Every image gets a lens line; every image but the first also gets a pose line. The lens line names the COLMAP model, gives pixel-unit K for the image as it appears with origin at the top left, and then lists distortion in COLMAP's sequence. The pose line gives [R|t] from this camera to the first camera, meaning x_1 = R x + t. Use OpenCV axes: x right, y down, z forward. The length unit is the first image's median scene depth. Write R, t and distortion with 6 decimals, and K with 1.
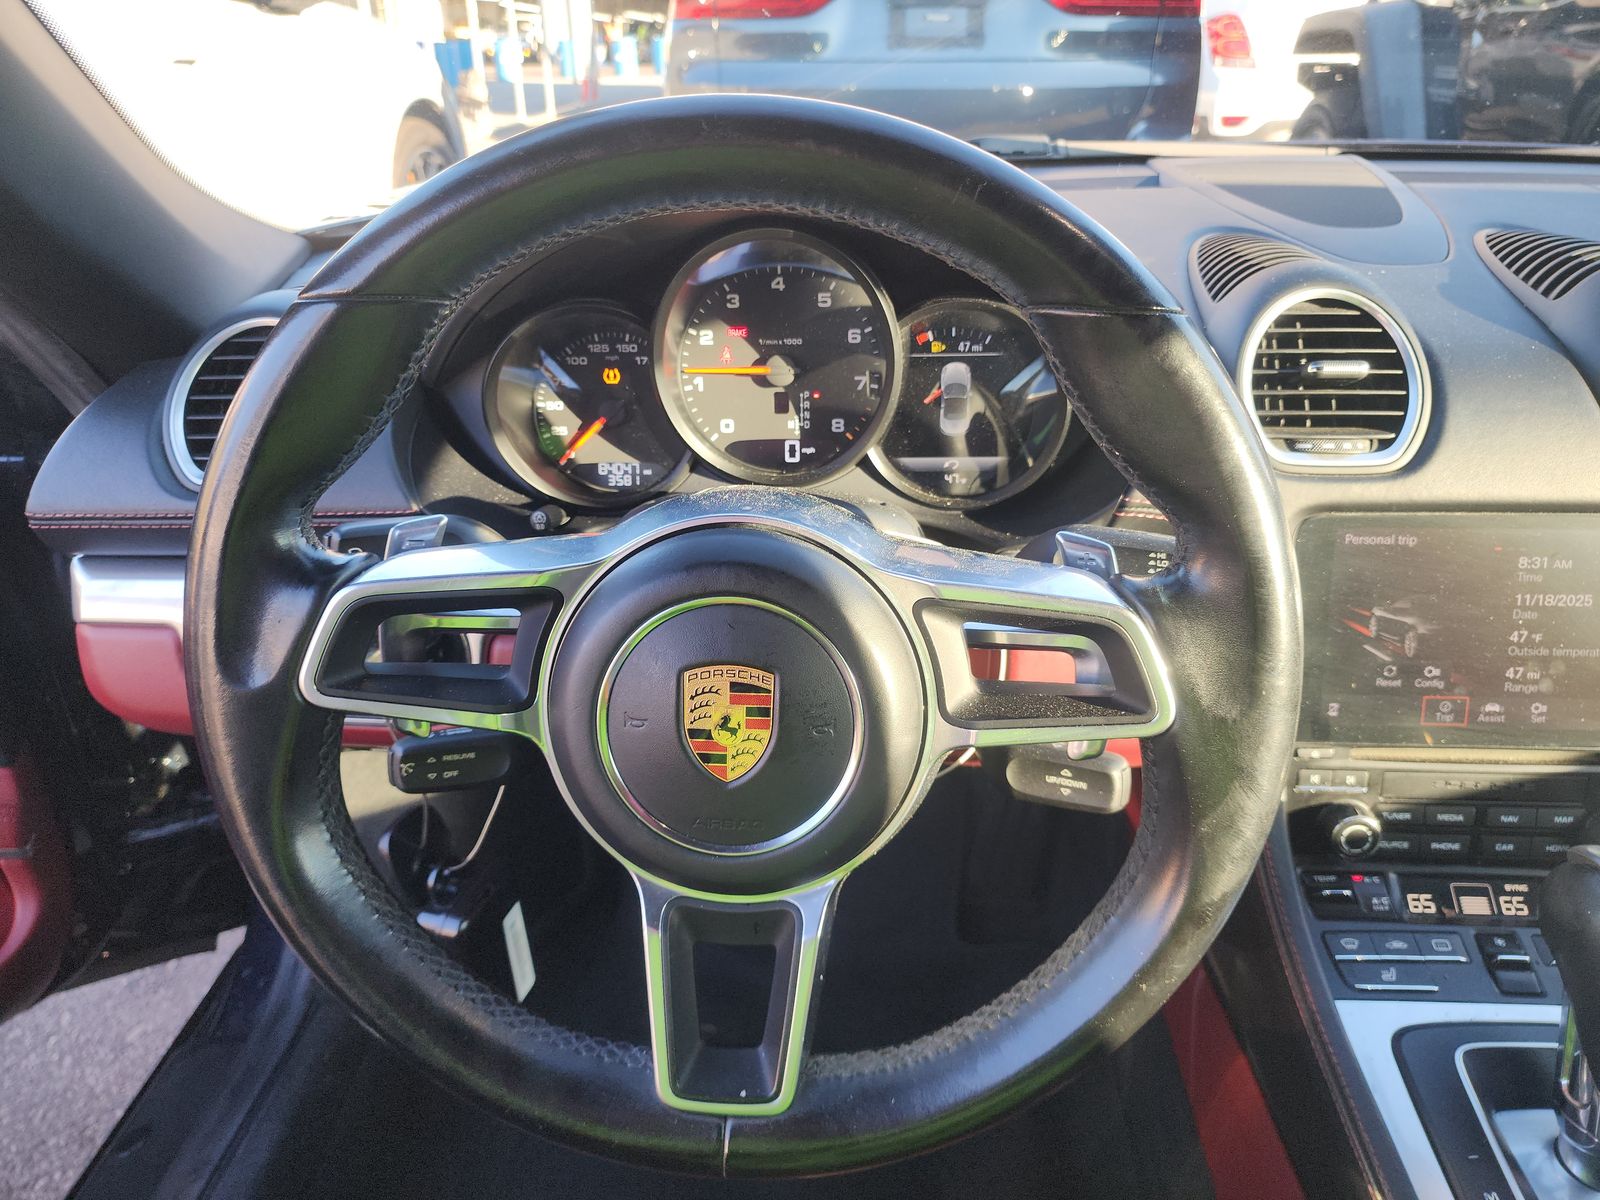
lens RADIAL K [[1068.6, 0, 800.0], [0, 1068.6, 600.0], [0, 0, 1]] dist [0.066734, -0.000883]
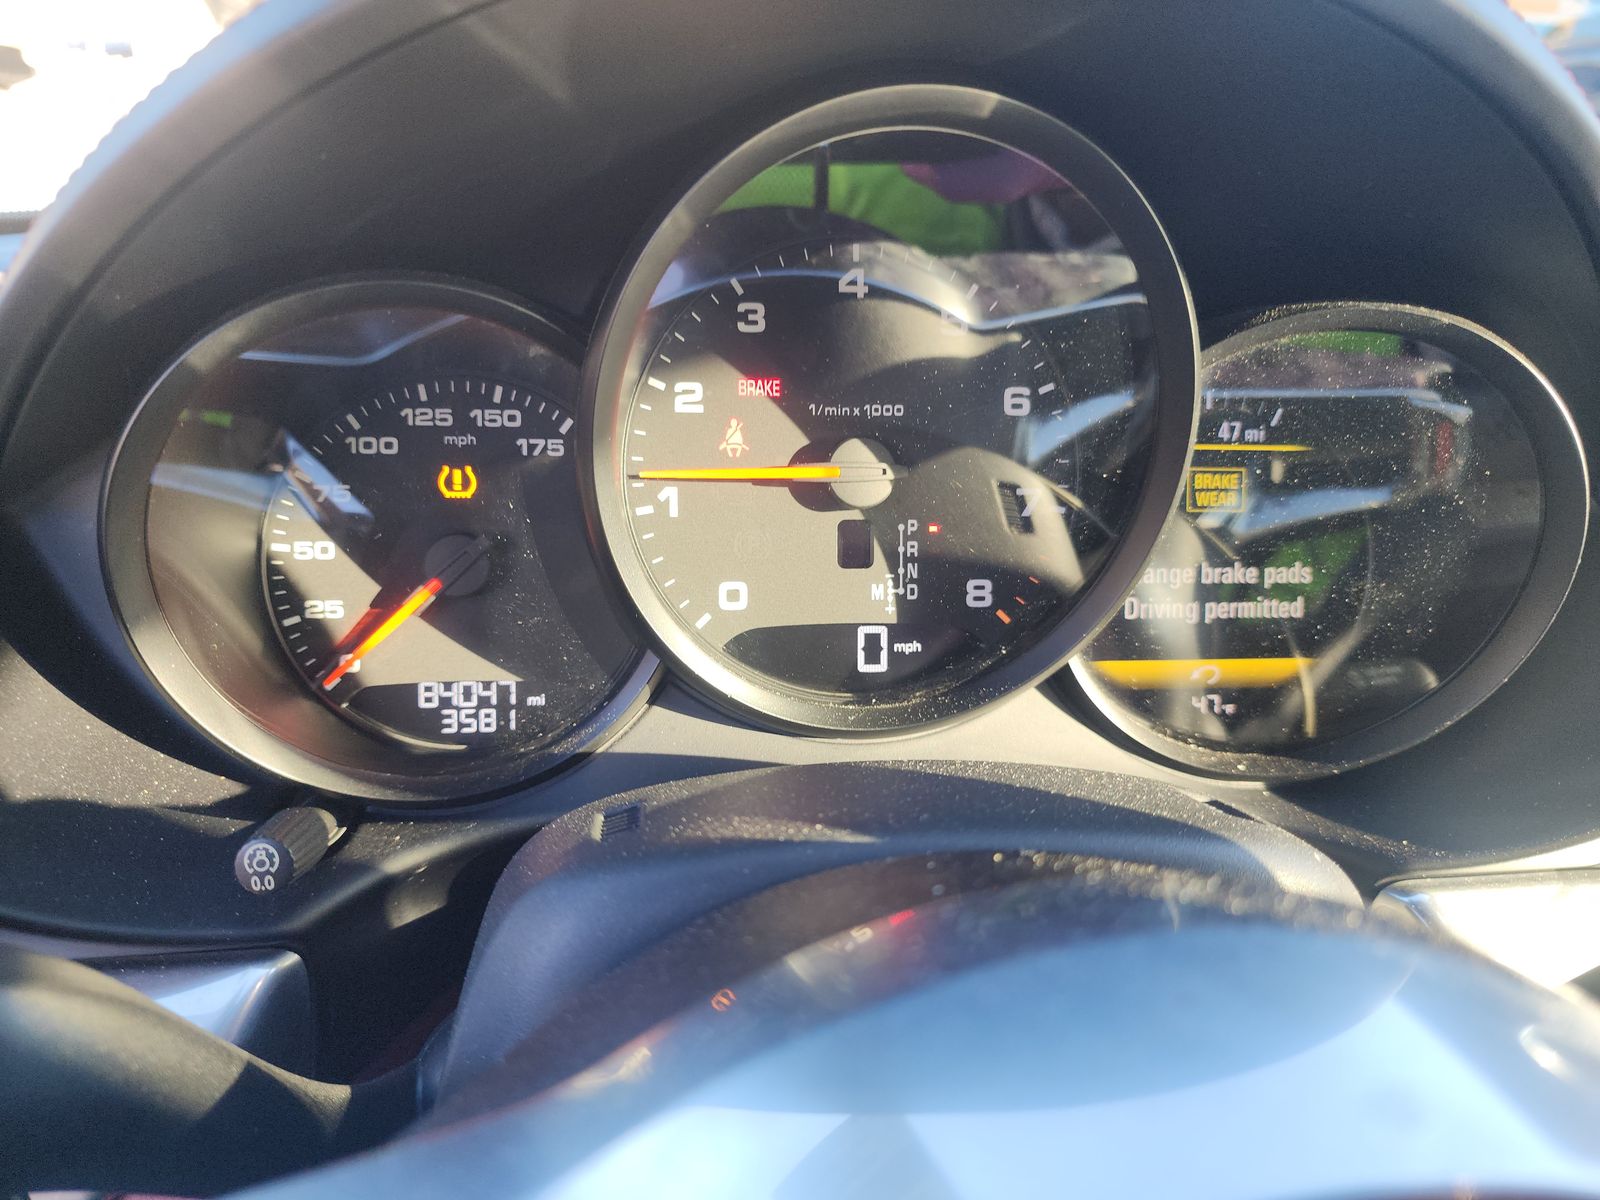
lens RADIAL K [[1092.7, 0, 800.0], [0, 1092.7, 600.0], [0, 0, 1]] dist [-0.008933, -0.003794]
pose [[0.980558, -0.006901, 0.196109, -0.128670], [0.031353, 0.992052, -0.121859, -0.106237], [-0.193710, 0.125638, 0.972981, 0.564129]]
